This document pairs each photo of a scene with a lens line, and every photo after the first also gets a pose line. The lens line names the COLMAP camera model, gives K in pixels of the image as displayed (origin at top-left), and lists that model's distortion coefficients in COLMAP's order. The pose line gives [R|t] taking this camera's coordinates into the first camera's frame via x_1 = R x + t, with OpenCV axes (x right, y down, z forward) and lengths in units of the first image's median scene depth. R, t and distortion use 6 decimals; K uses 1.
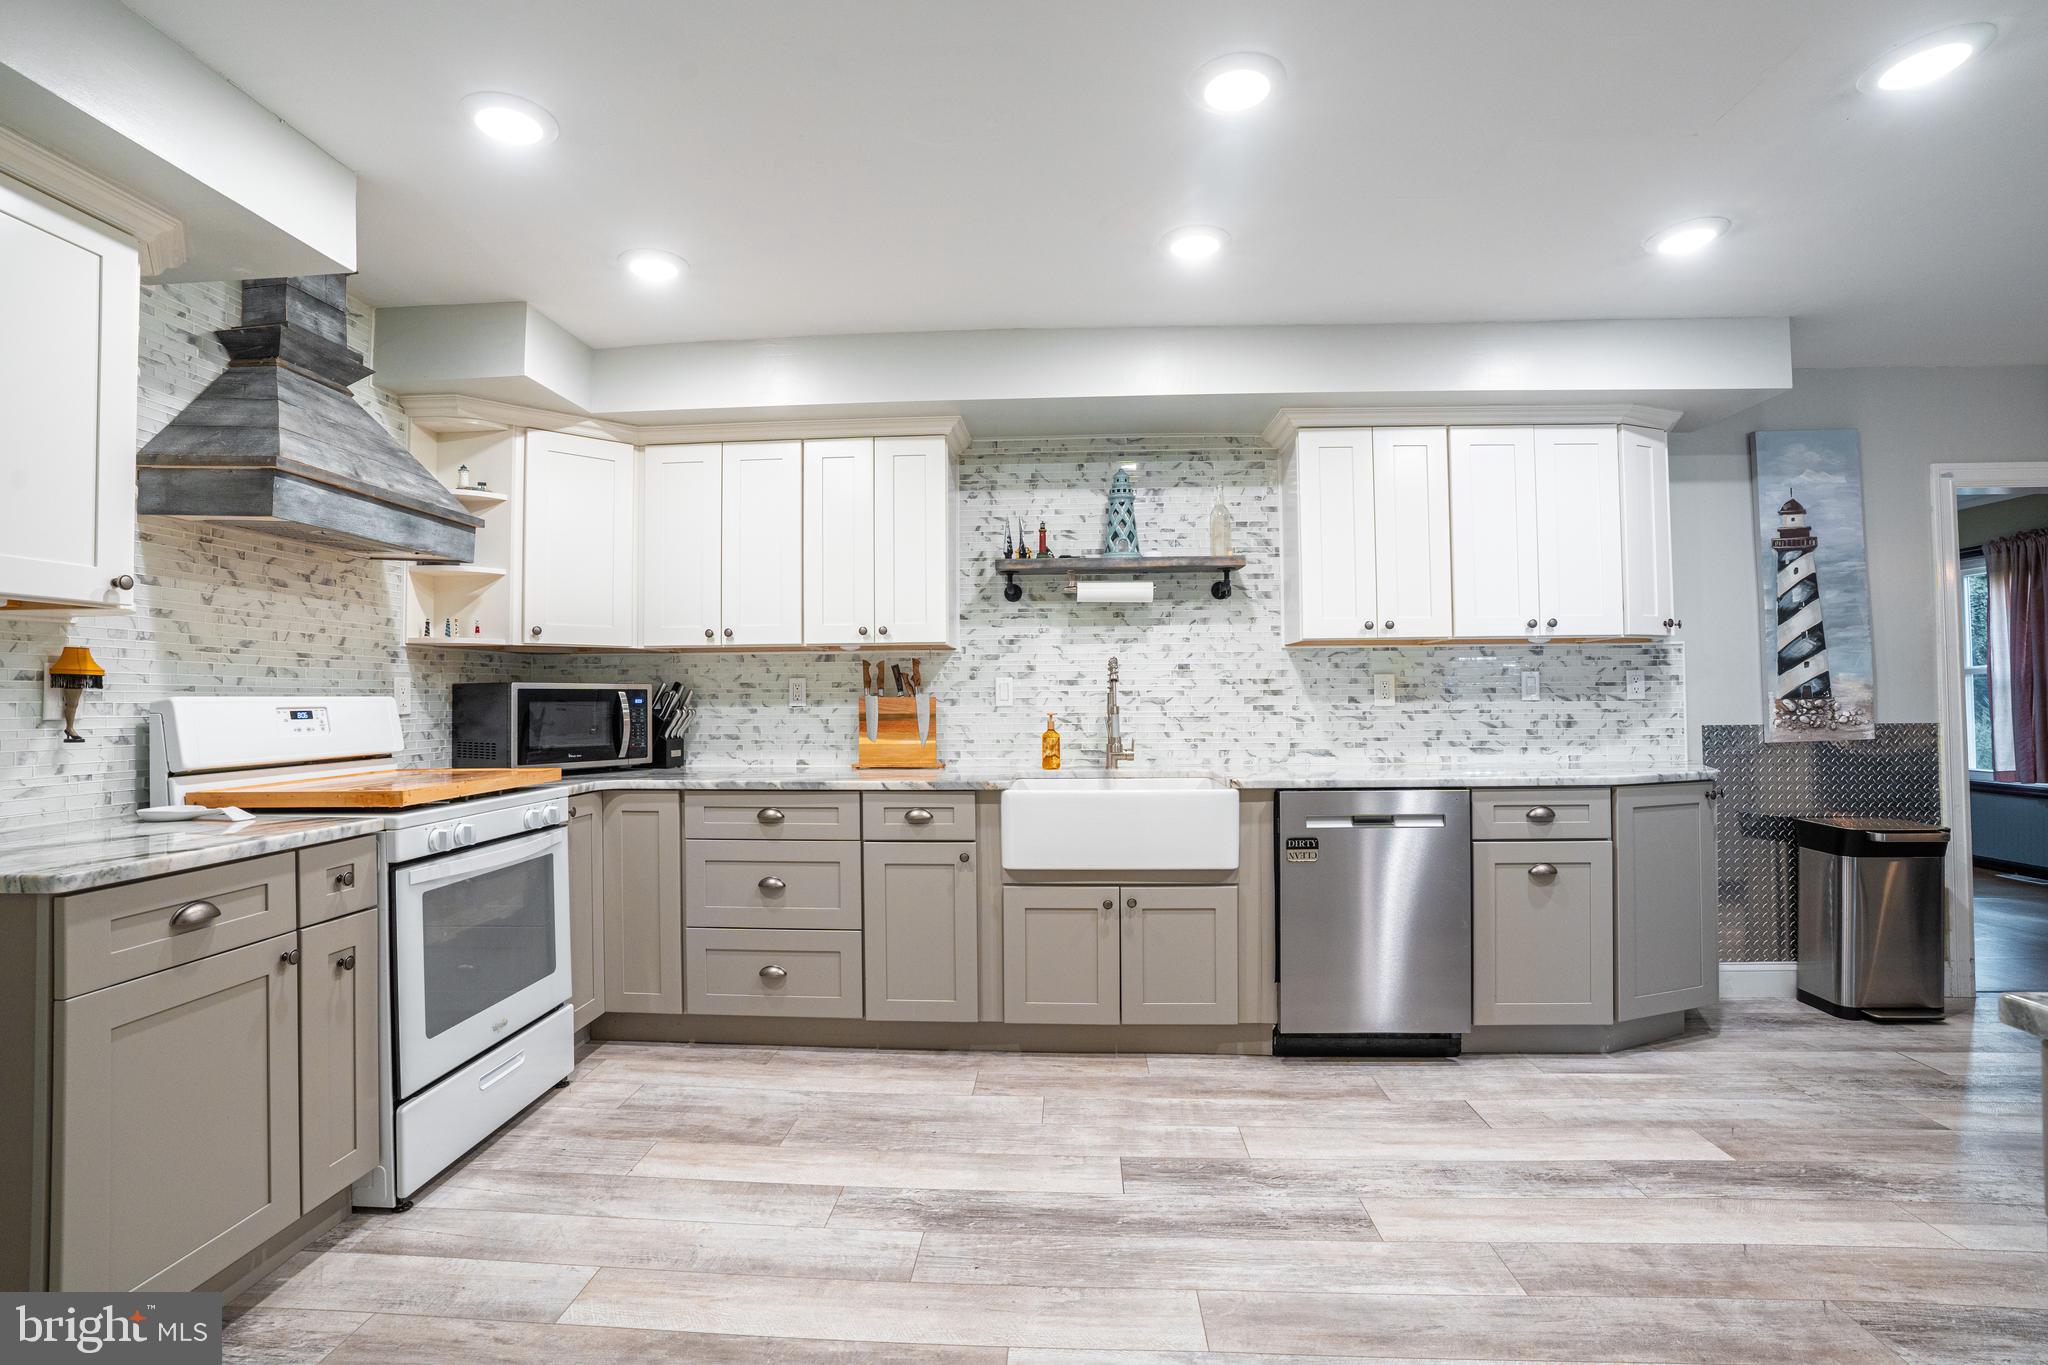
lens RADIAL K [[946.6, 0, 1009.3], [0, 946.6, 675.5], [0, 0, 1]] dist [-0.063444, 0.021661]
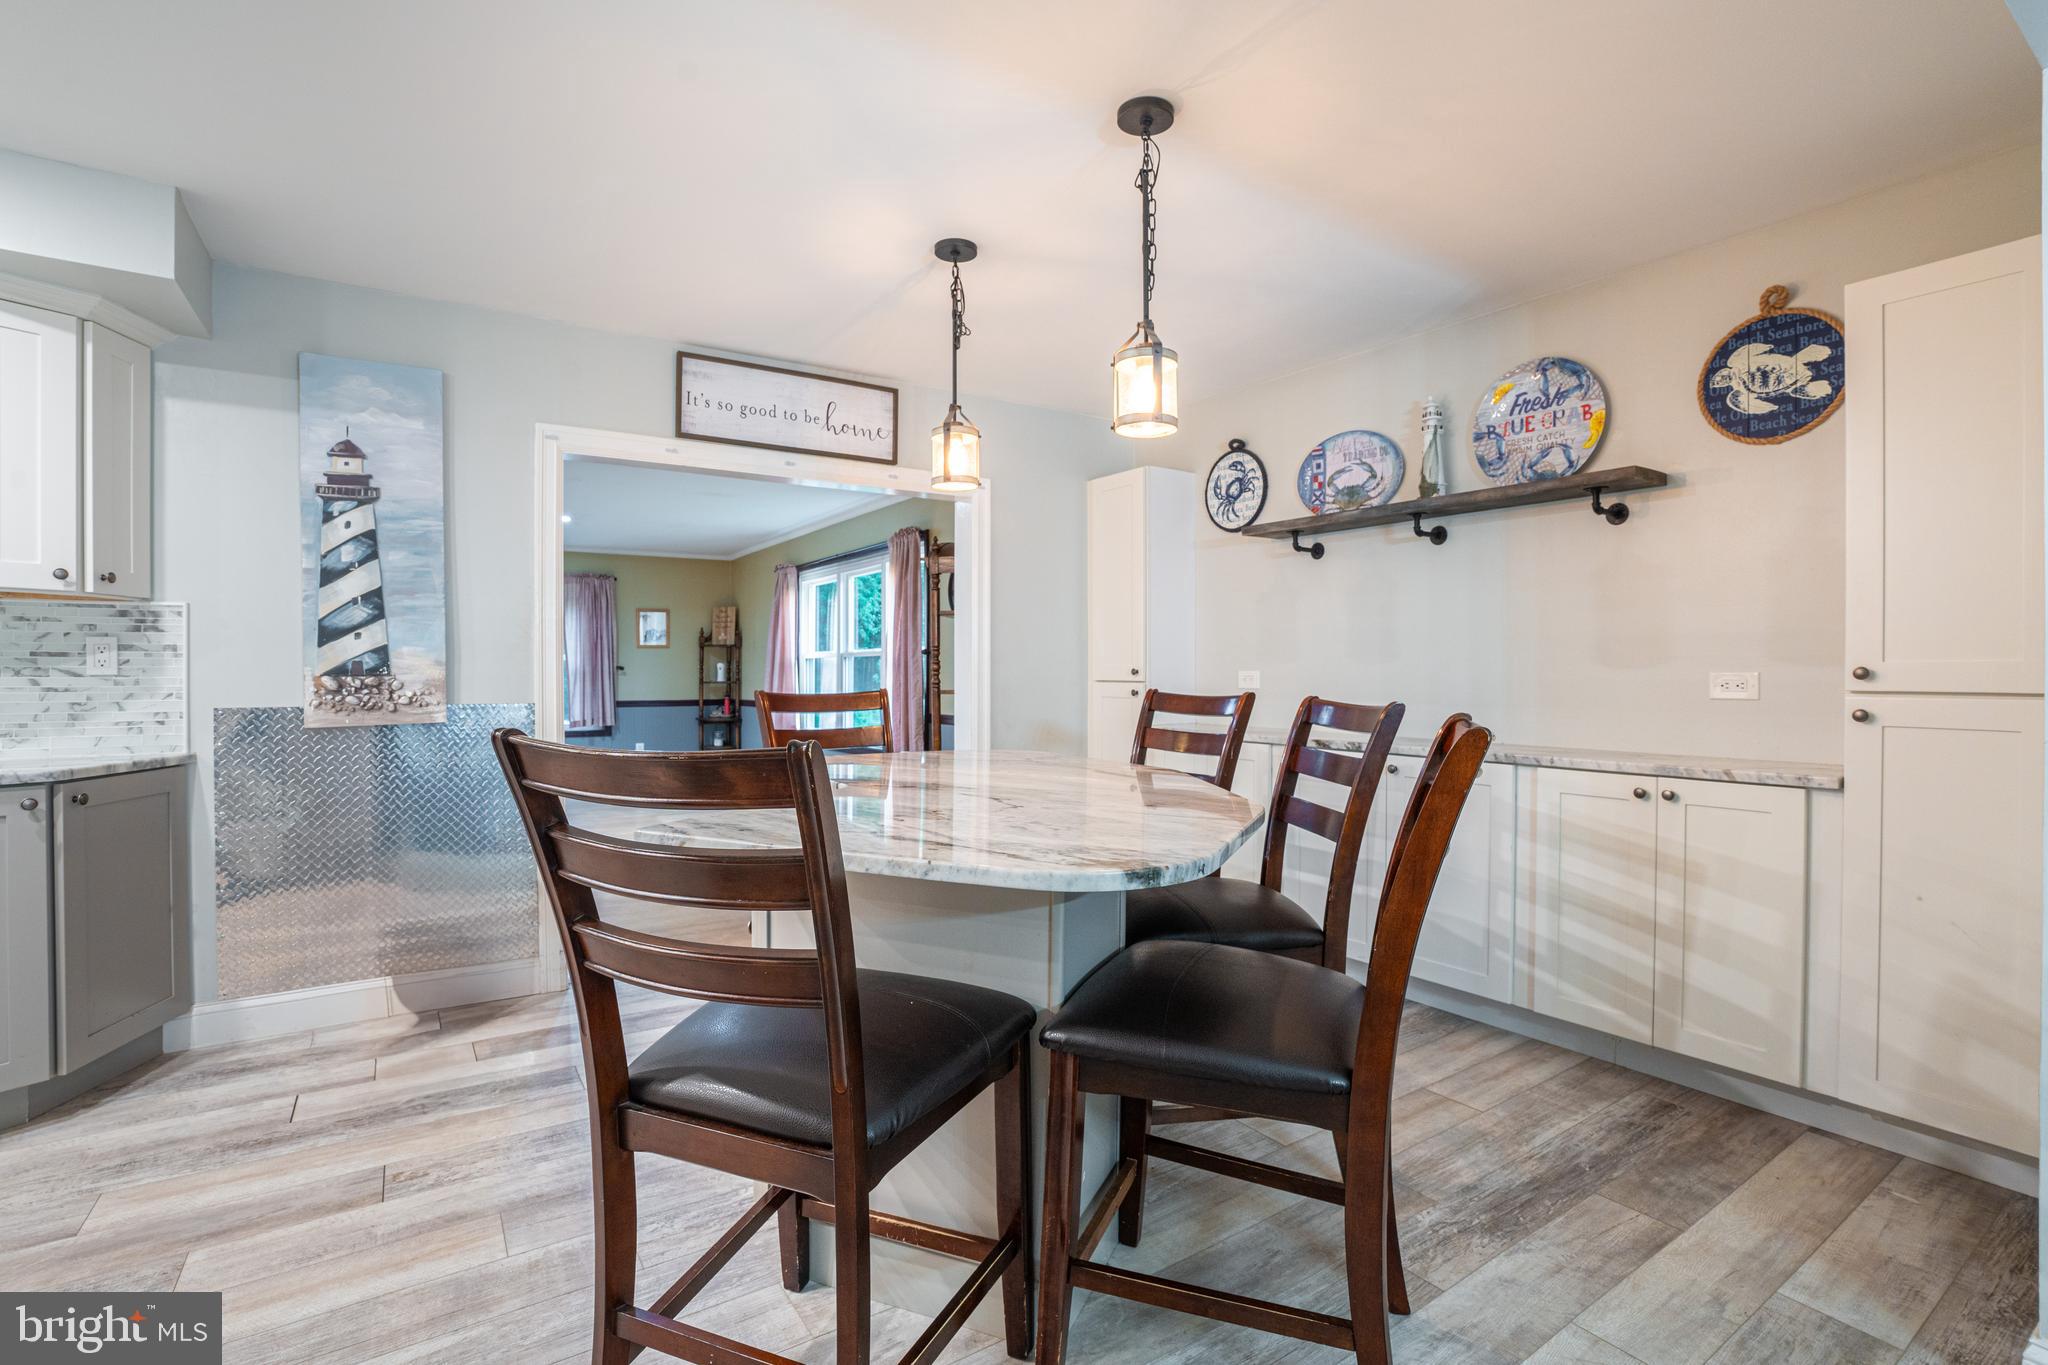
lens RADIAL K [[977.1, 0, 1018.7], [0, 977.1, 669.3], [0, 0, 1]] dist [-0.020655, 0.003192]
pose [[0.800891, 0.009376, 0.598737, 0.917137], [-0.022876, 0.999627, 0.014947, -0.009317], [-0.598373, -0.025668, 0.800807, -0.104294]]
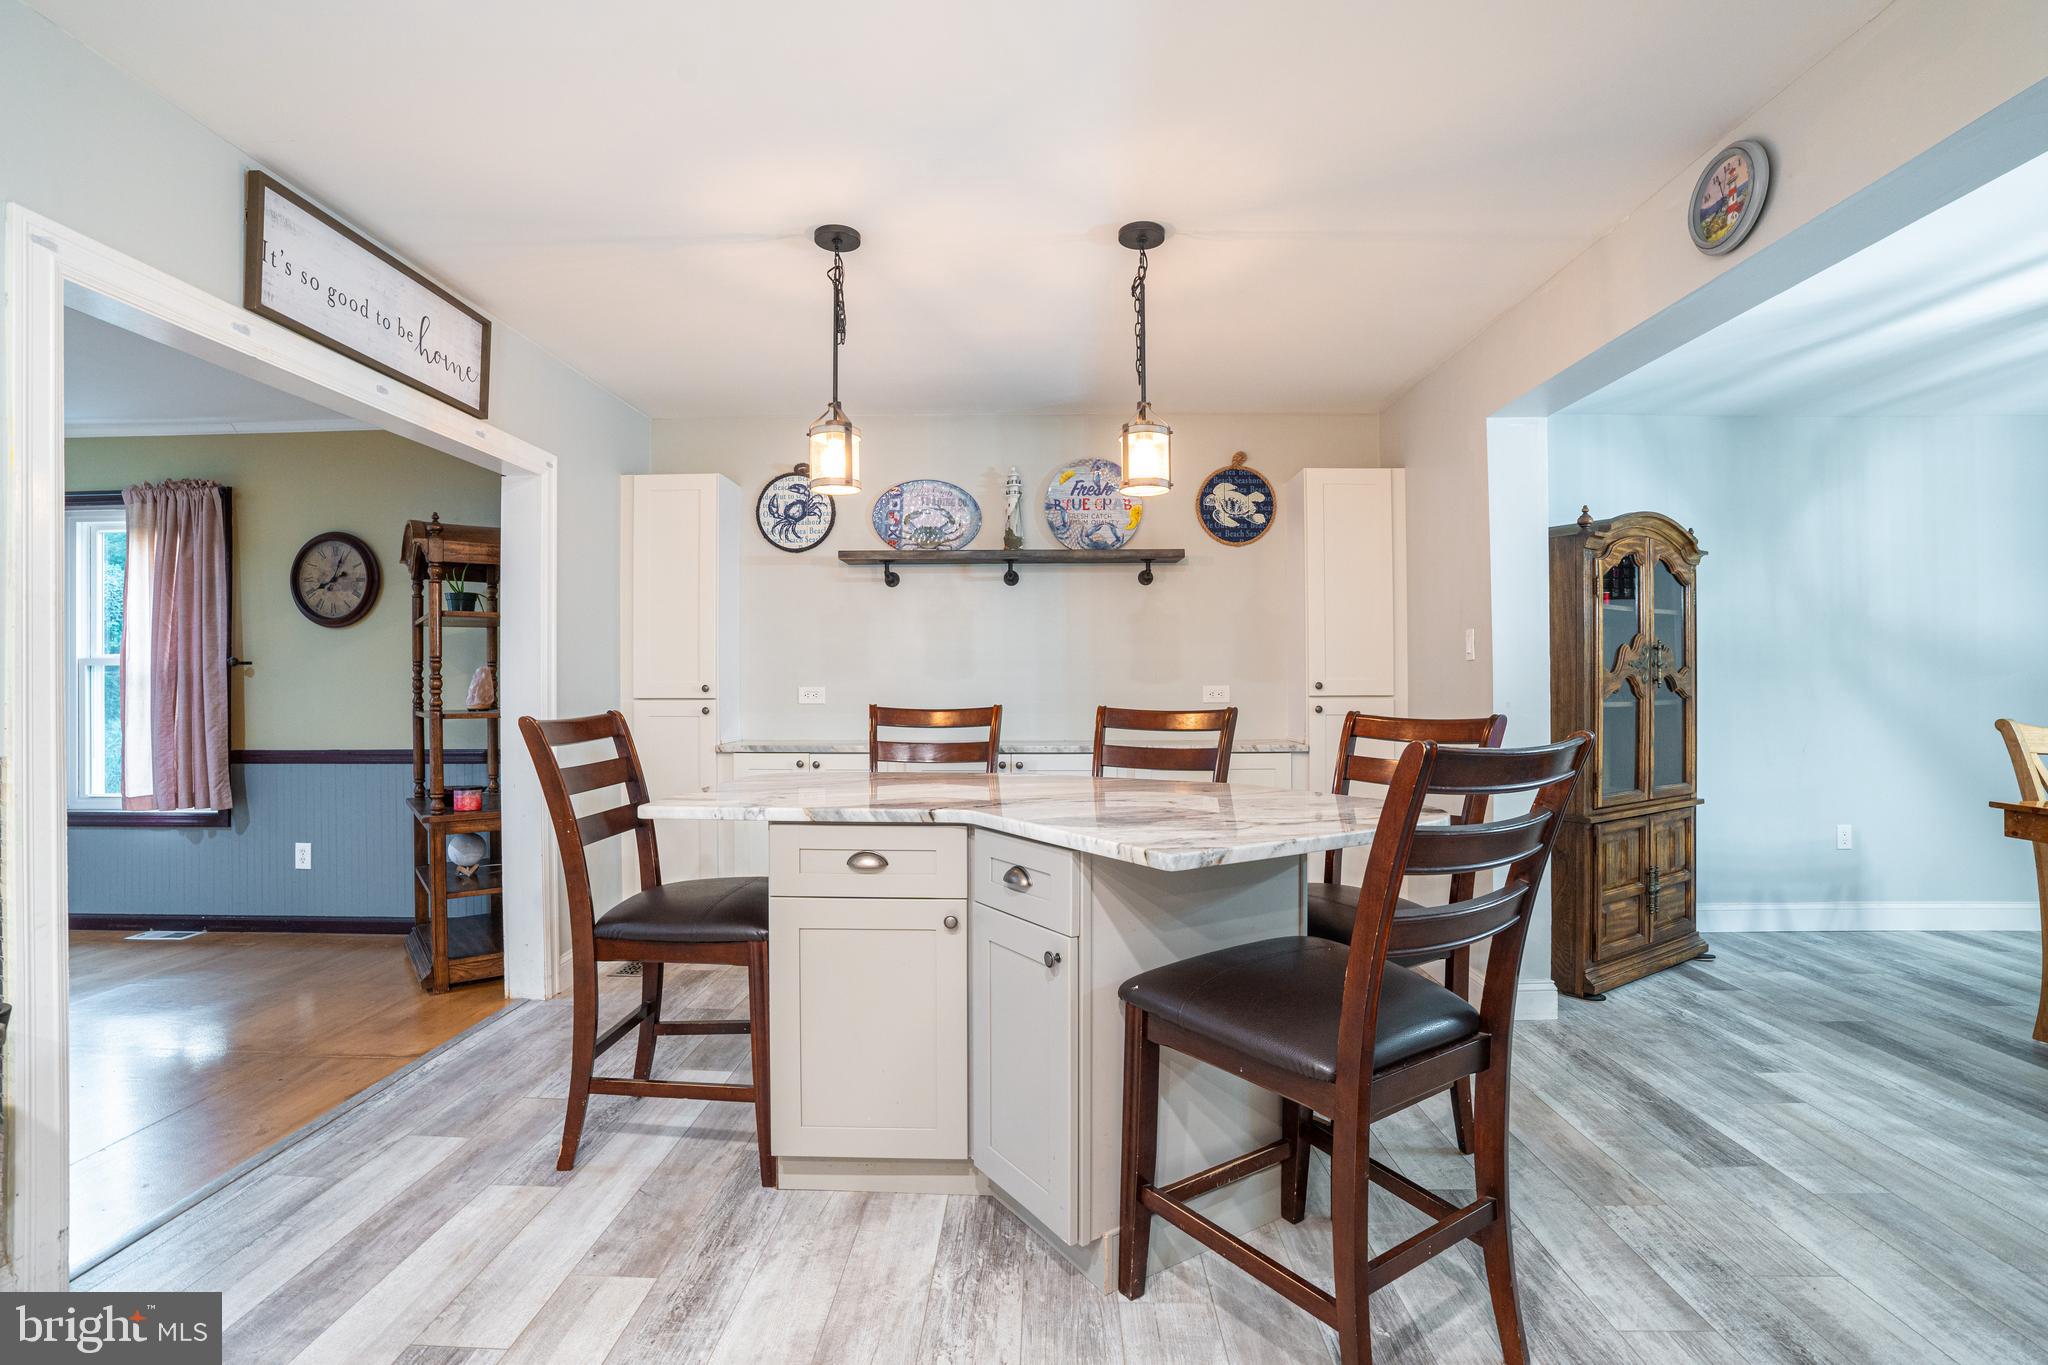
lens RADIAL K [[946.6, 0, 1017.5], [0, 946.6, 679.2], [0, 0, 1]] dist [-0.063444, 0.021661]
pose [[-0.029604, 0.012555, 0.999483, 0.599339], [-0.021294, 0.999686, -0.013188, 0.007071], [-0.999335, -0.021673, -0.029327, 0.545587]]
